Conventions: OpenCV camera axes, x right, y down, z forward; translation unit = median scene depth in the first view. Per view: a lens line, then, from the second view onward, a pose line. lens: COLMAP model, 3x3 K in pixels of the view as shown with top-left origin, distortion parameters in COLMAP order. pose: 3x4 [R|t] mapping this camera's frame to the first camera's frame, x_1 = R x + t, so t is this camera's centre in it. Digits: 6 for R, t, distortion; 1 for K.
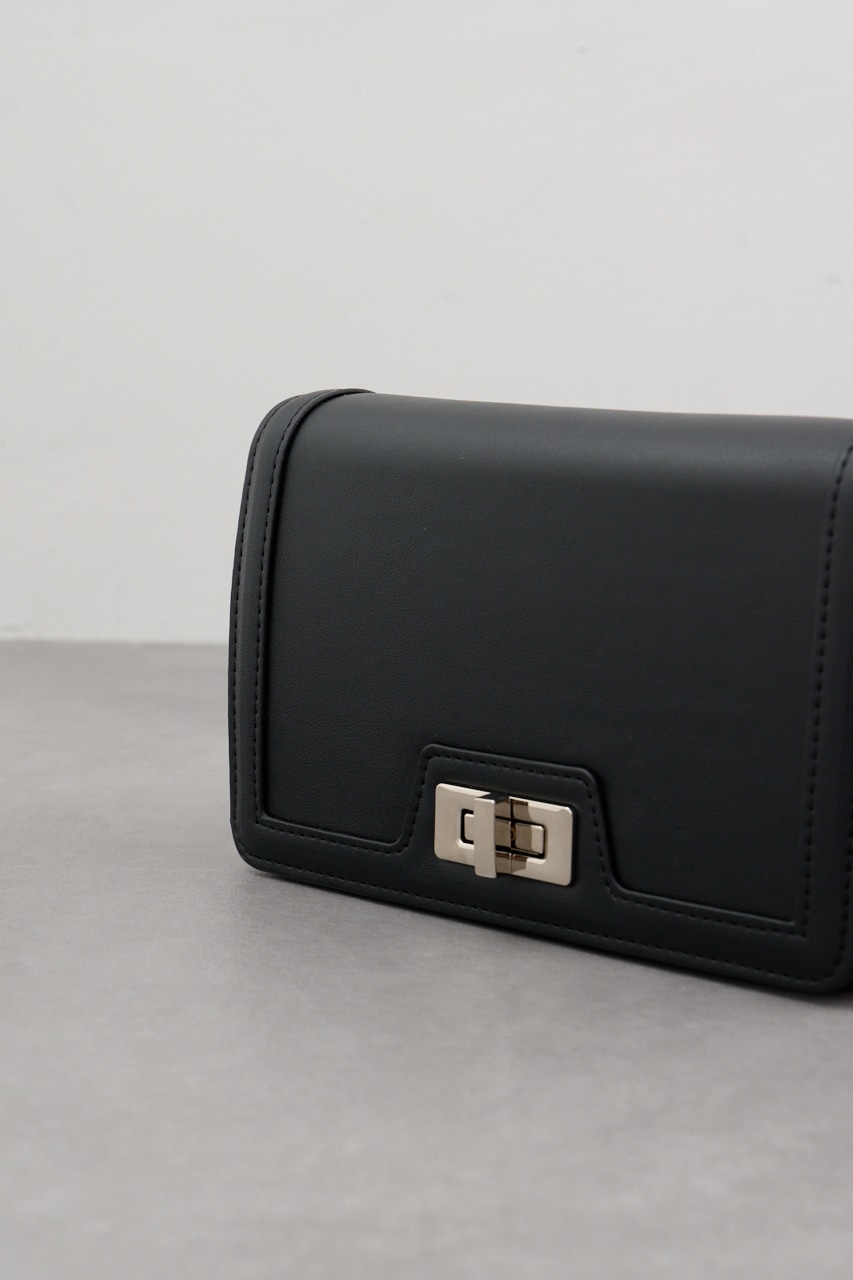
lens RADIAL K [[2511.0, 0, 399.2], [0, 2511.0, 642.4], [0, 0, 1]] dist [-0.018762, -0.188152]
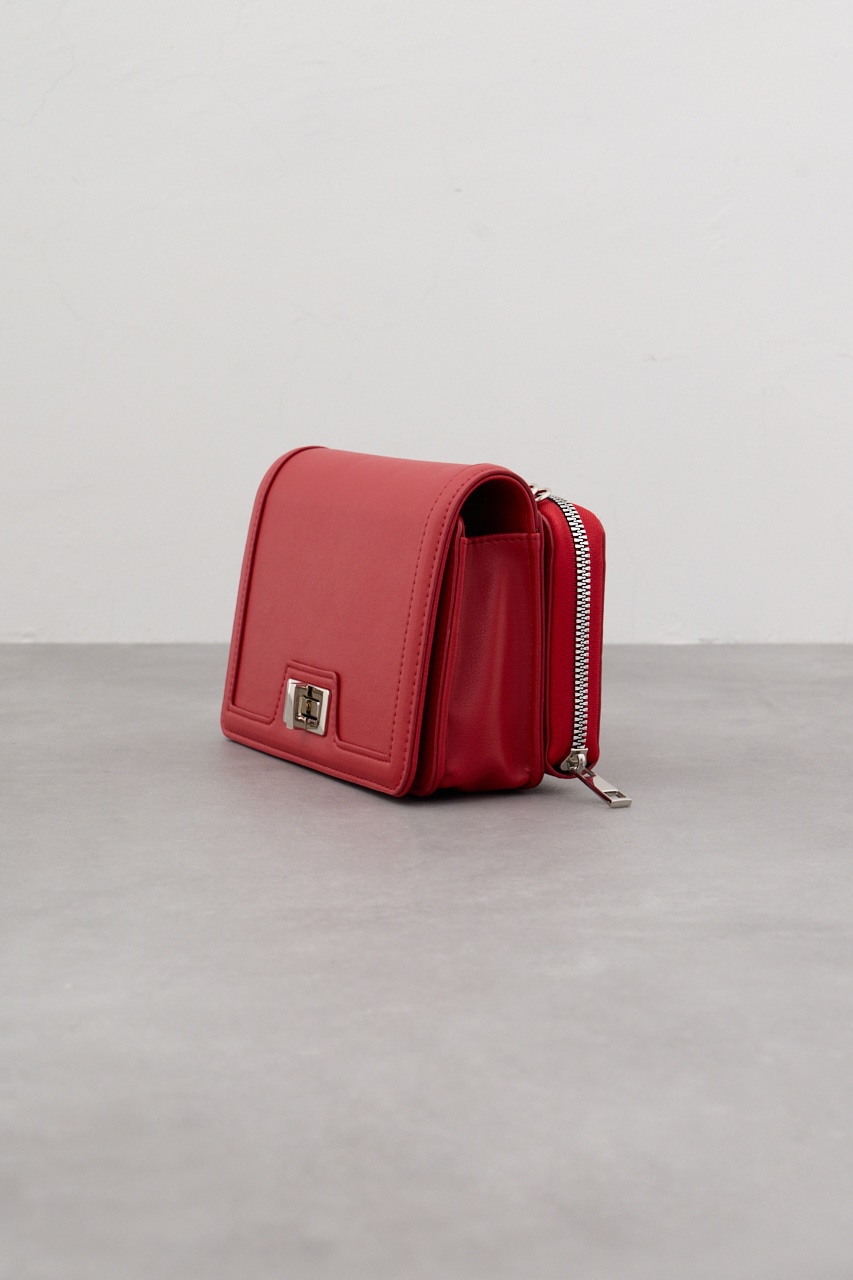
lens RADIAL K [[2558.8, 0, 426.5], [0, 2558.8, 640.0], [0, 0, 1]] dist [-0.001165, -0.098347]
pose [[0.998552, -0.020881, 0.049586, -0.038740], [0.021451, 0.999709, -0.011000, 0.040395], [-0.049342, 0.012048, 0.998709, -0.846277]]
